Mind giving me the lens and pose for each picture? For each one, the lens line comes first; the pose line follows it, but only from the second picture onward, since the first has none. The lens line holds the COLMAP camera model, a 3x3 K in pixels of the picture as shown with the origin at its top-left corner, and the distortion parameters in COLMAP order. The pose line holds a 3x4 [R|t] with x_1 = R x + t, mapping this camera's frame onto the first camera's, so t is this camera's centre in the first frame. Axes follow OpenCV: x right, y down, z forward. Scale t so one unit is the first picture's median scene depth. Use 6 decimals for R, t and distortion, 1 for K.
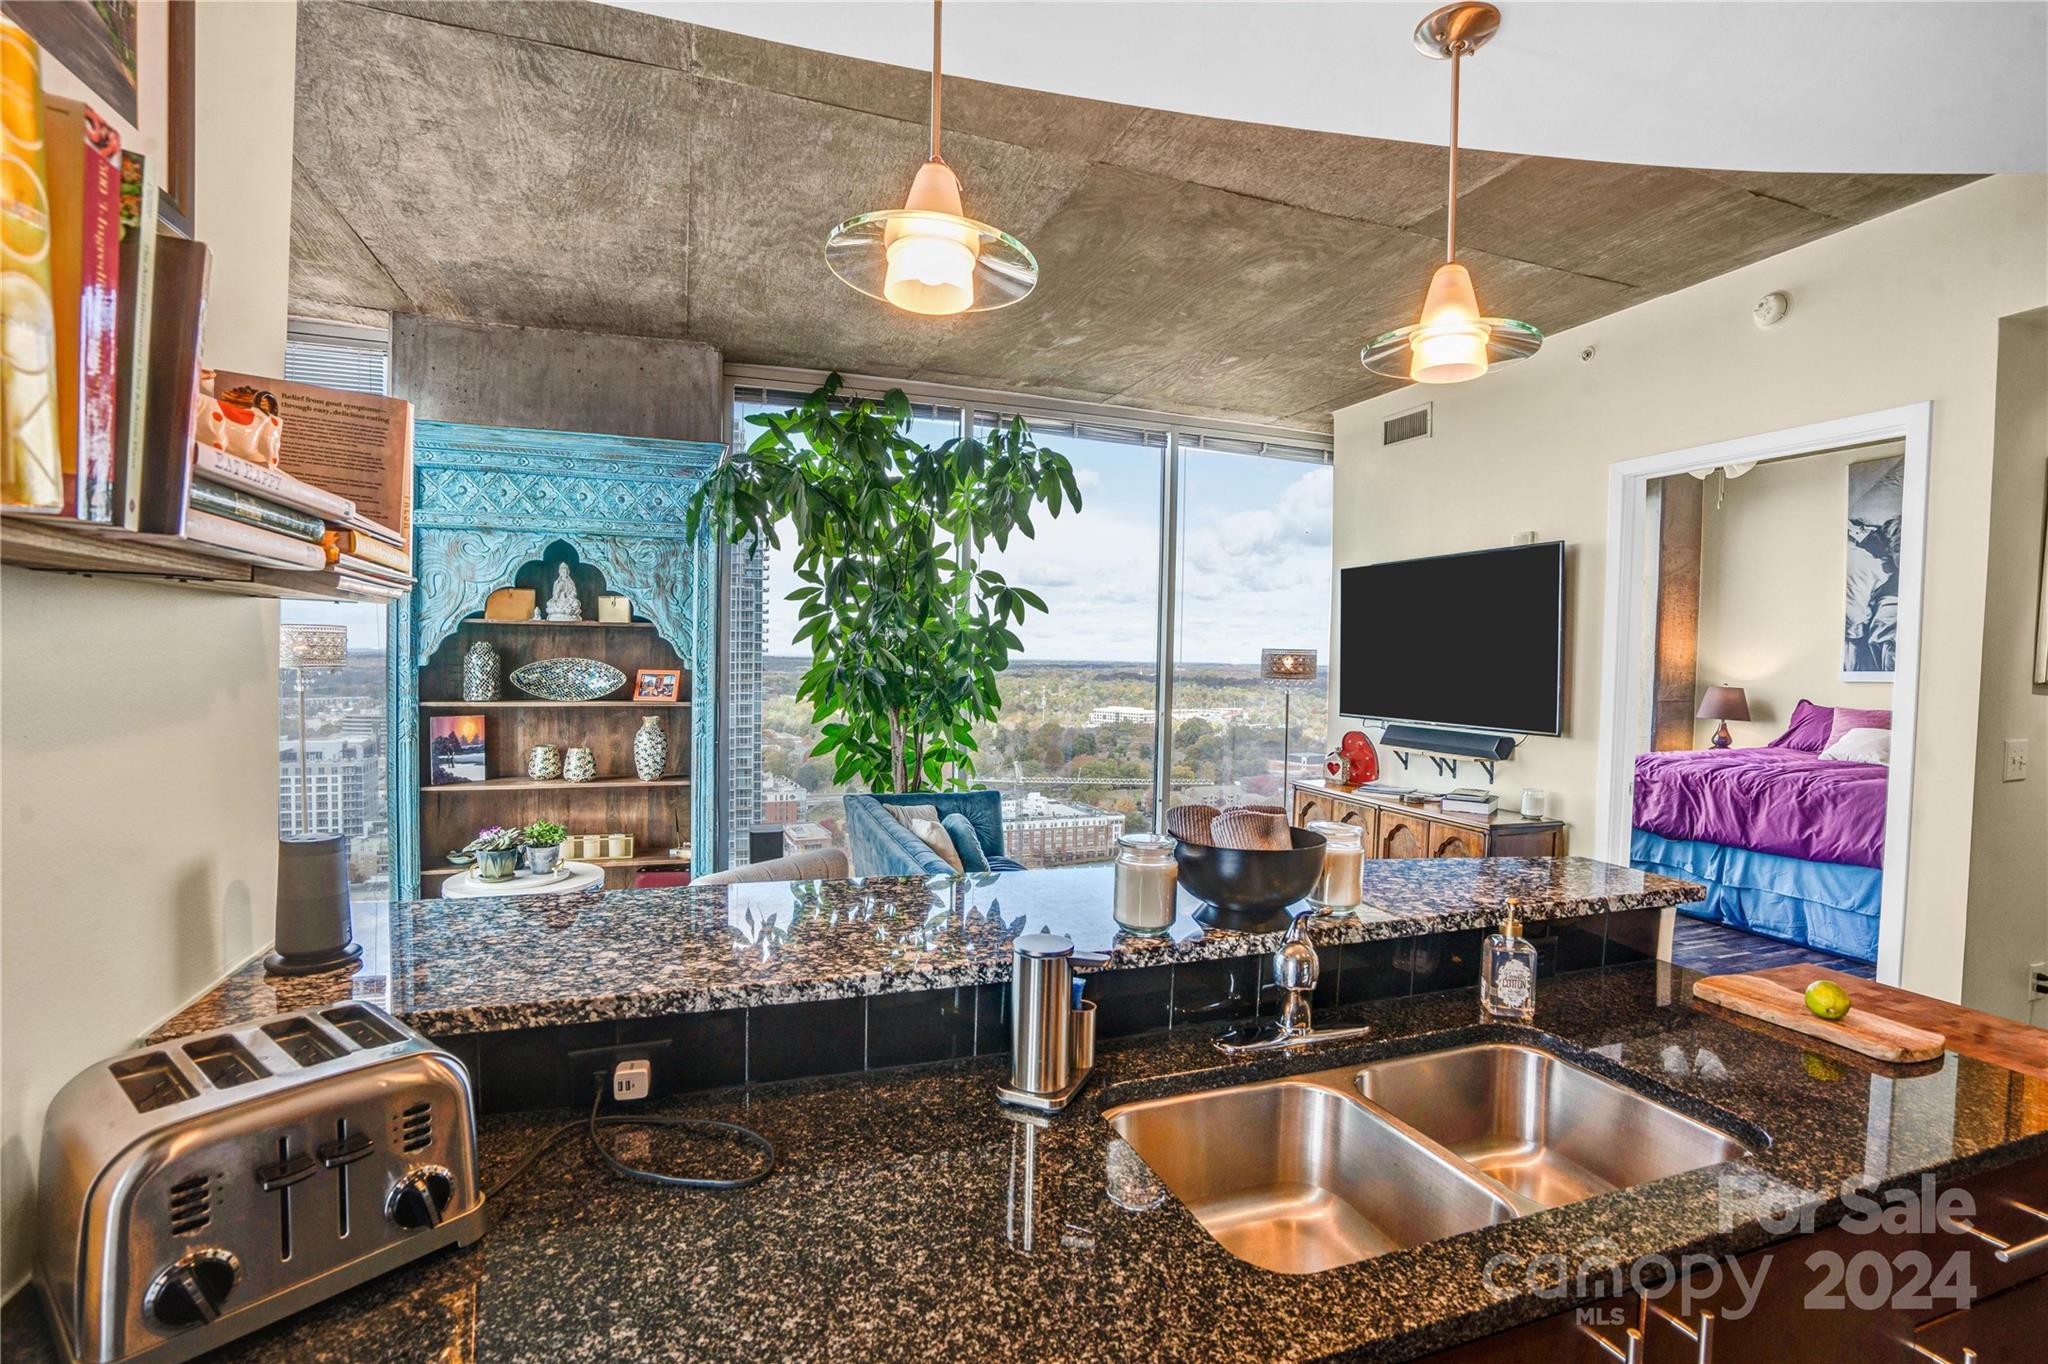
lens RADIAL K [[966.6, 0, 1000.2], [0, 966.6, 688.4], [0, 0, 1]] dist [-0.047862, 0.013359]
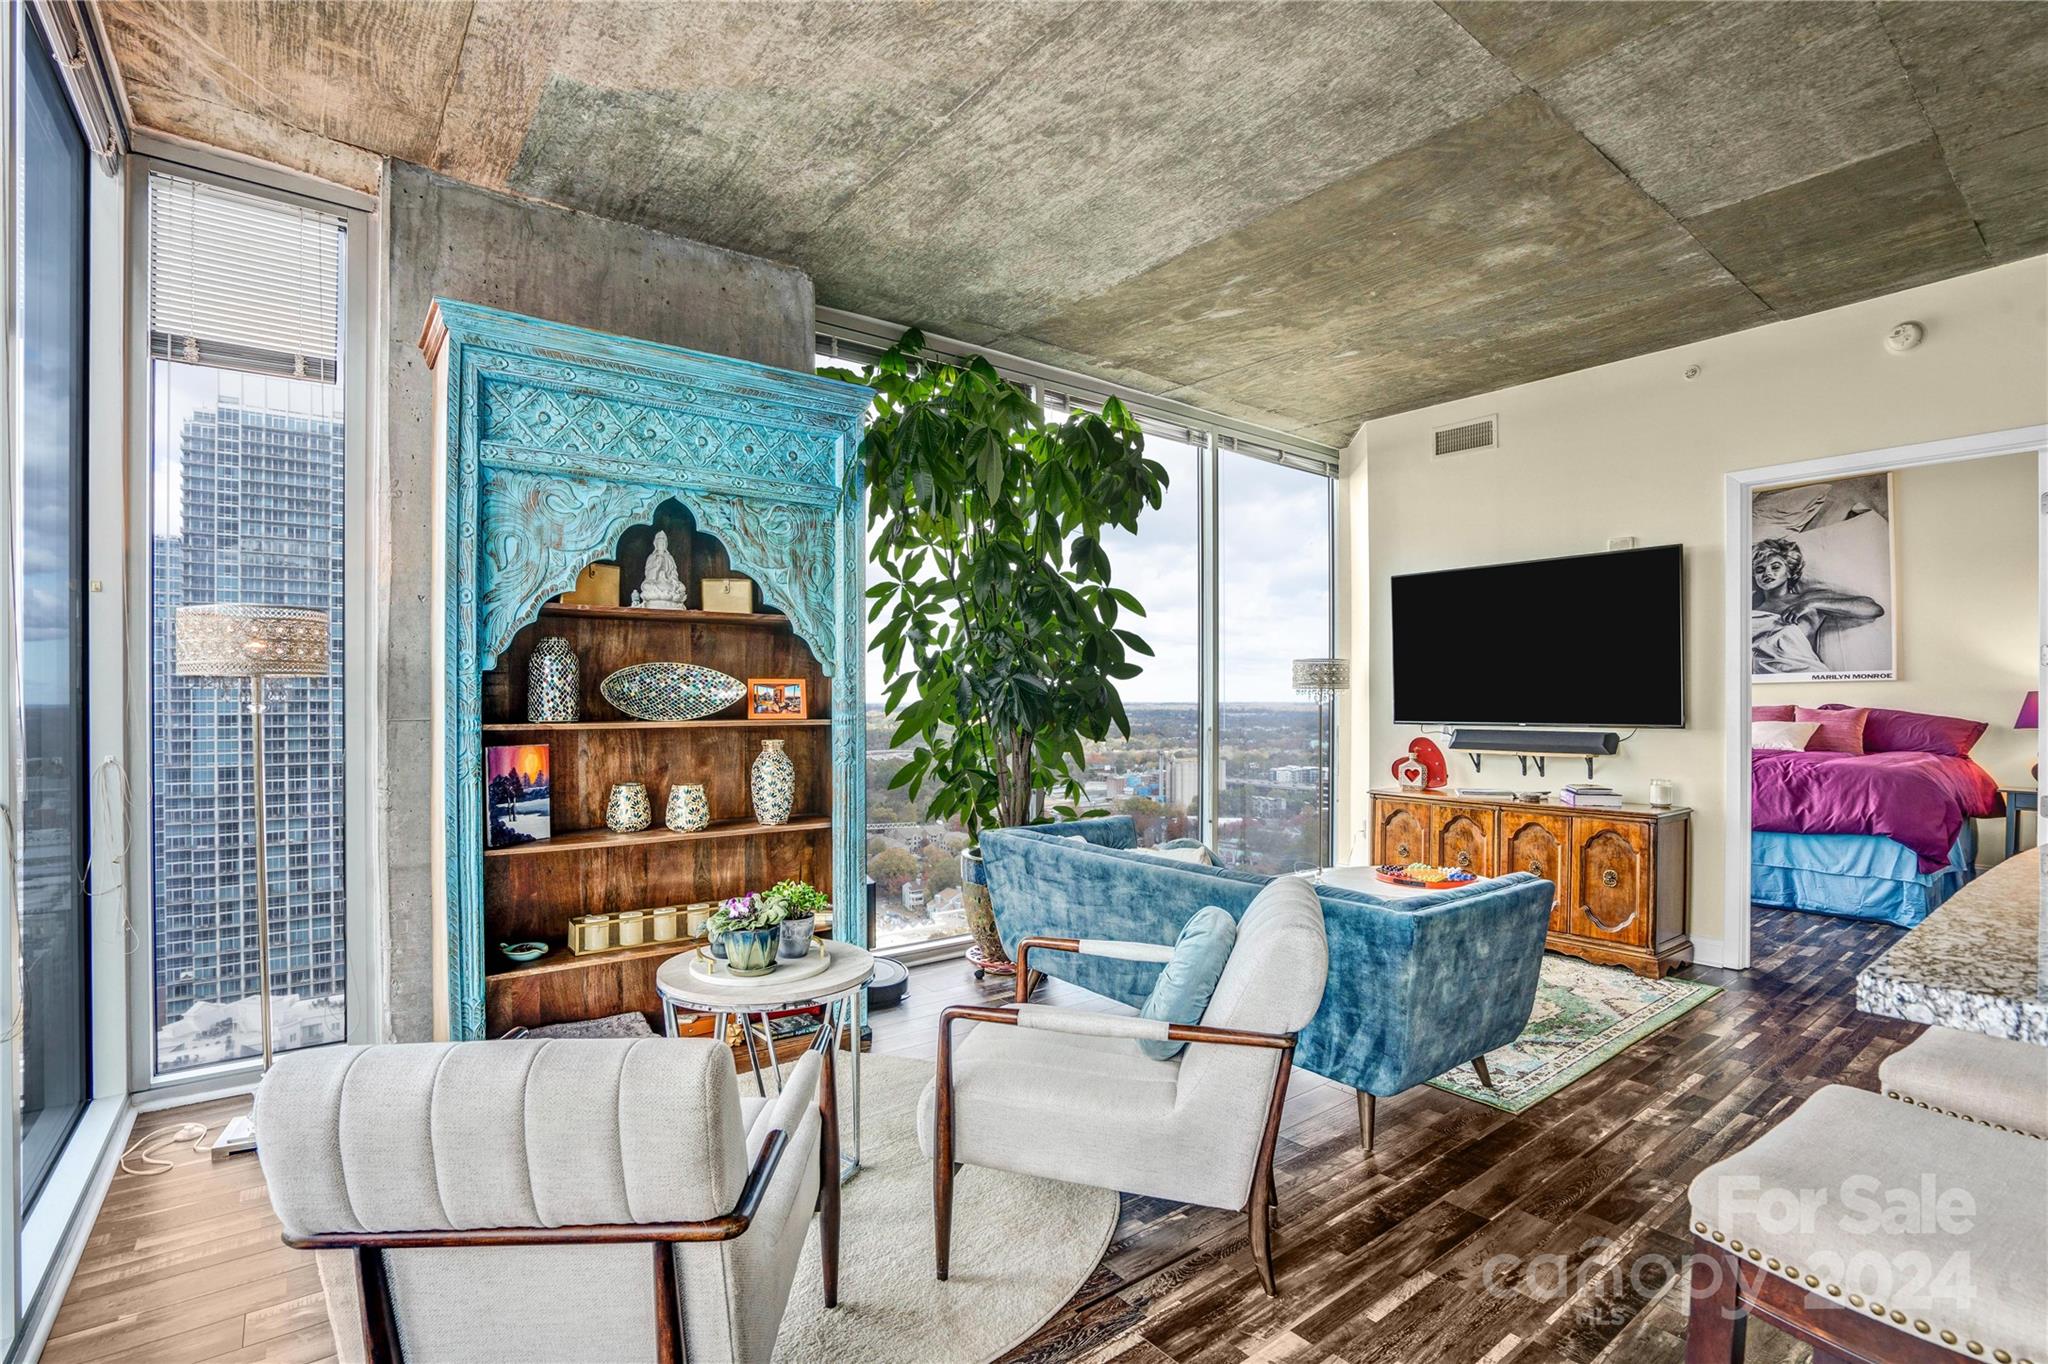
lens RADIAL K [[966.6, 0, 1014.4], [0, 966.6, 697.2], [0, 0, 1]] dist [-0.047862, 0.013359]
pose [[0.949597, -0.019428, 0.312871, -0.400003], [0.030338, 0.999088, -0.030041, 0.023294], [-0.312002, 0.038019, 0.949320, 0.208057]]
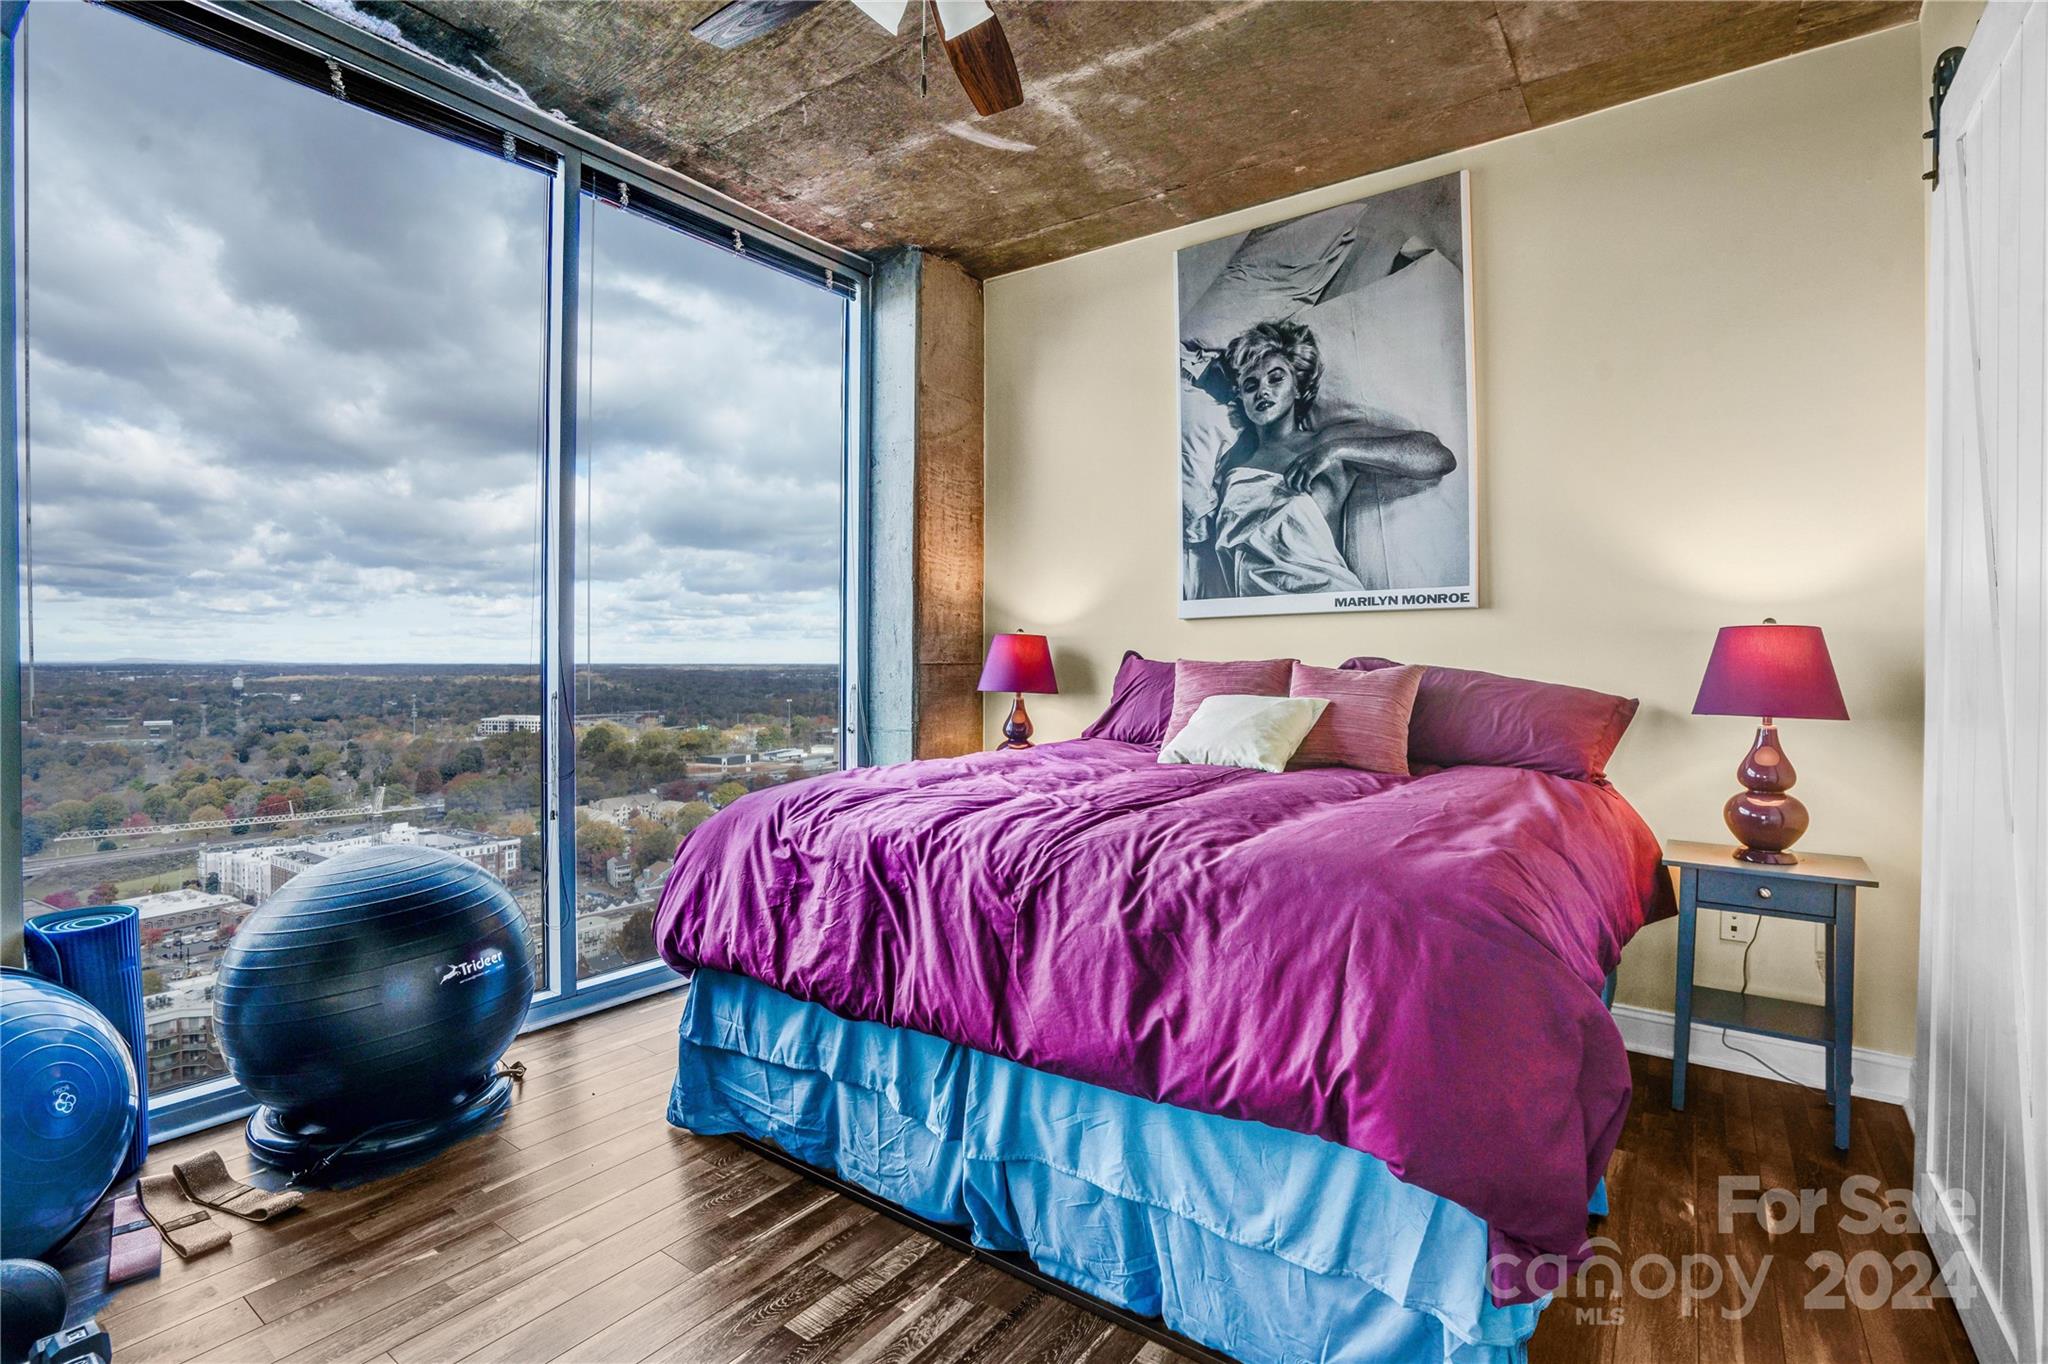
lens RADIAL K [[966.6, 0, 1044.7], [0, 966.6, 659.7], [0, 0, 1]] dist [-0.047862, 0.013359]
pose [[0.815046, -0.016376, 0.579164, 0.639525], [0.032780, 0.999303, -0.017876, 0.034761], [-0.578468, 0.033555, 0.815015, 0.746347]]
